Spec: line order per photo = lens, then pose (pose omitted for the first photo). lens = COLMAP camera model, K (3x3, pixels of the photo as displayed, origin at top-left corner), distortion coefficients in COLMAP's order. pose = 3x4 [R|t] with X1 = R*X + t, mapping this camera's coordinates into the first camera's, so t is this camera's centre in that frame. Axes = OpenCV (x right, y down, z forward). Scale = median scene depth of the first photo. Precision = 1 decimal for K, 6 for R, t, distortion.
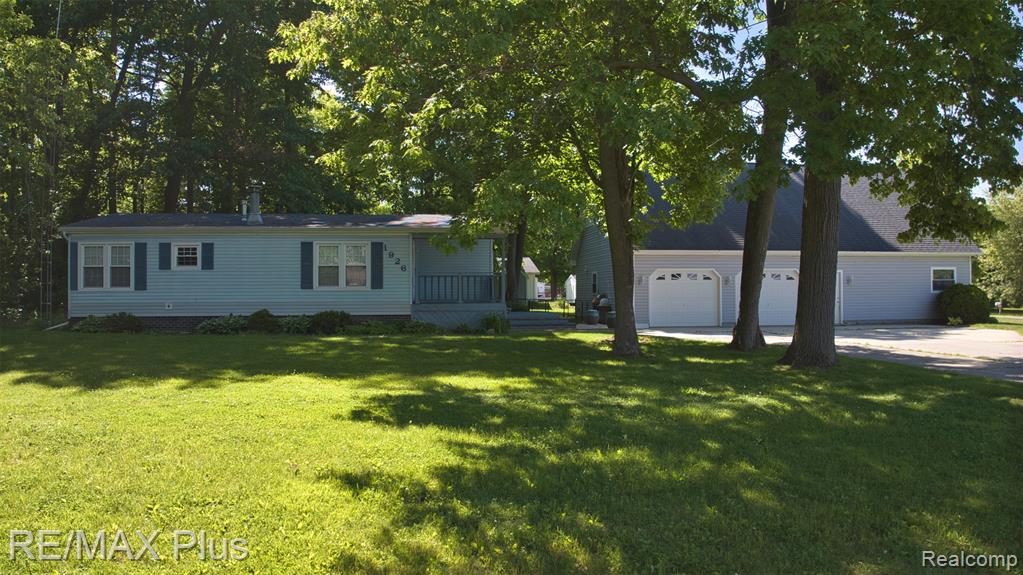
lens RADIAL K [[716.5, 0, 511.5], [0, 716.5, 287.5], [0, 0, 1]] dist [-0.096732, -0.020199]
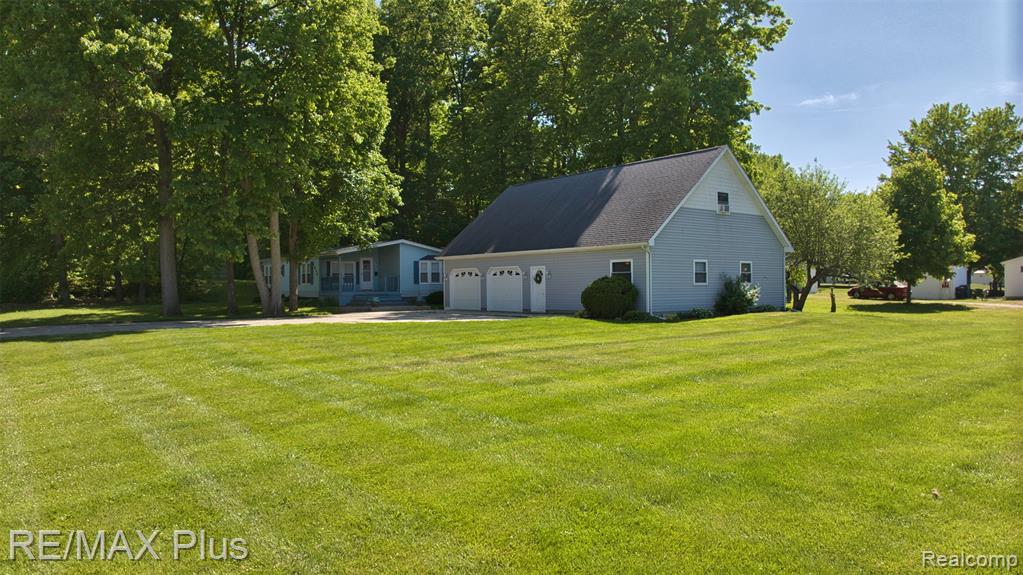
lens RADIAL K [[716.5, 0, 511.5], [0, 716.5, 287.5], [0, 0, 1]] dist [-0.096732, -0.020199]
pose [[0.516098, 0.000092, -0.856529, 1.844502], [0.005319, 0.999980, 0.003313, 0.008118], [0.856513, -0.006265, 0.516088, 0.434635]]
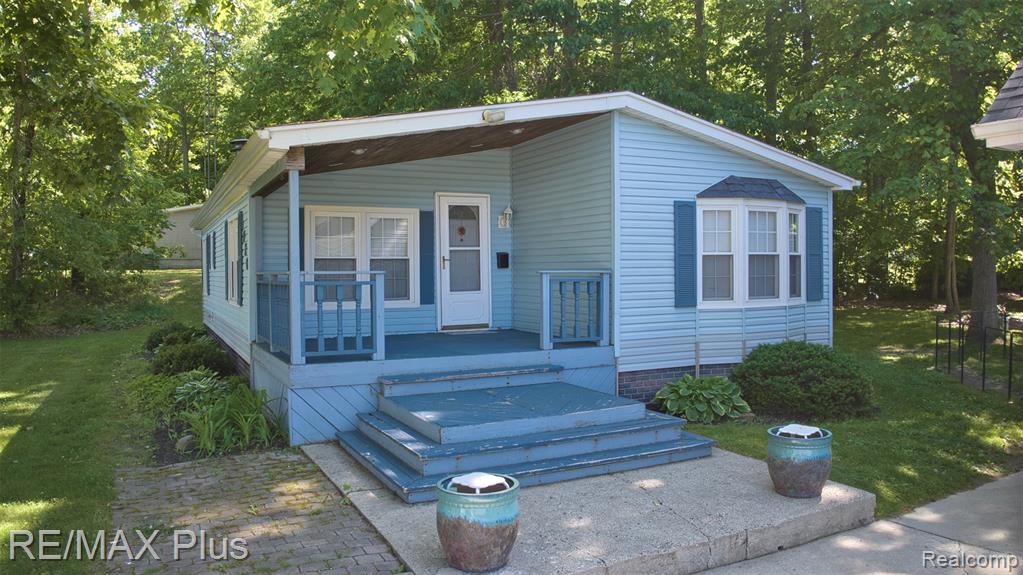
lens RADIAL K [[716.5, 0, 511.5], [0, 716.5, 287.5], [0, 0, 1]] dist [-0.096732, -0.020199]
pose [[0.336187, 0.018577, -0.941612, 0.338476], [0.008516, 0.999705, 0.022764, -0.019610], [0.941757, -0.015672, 0.335930, 1.005954]]
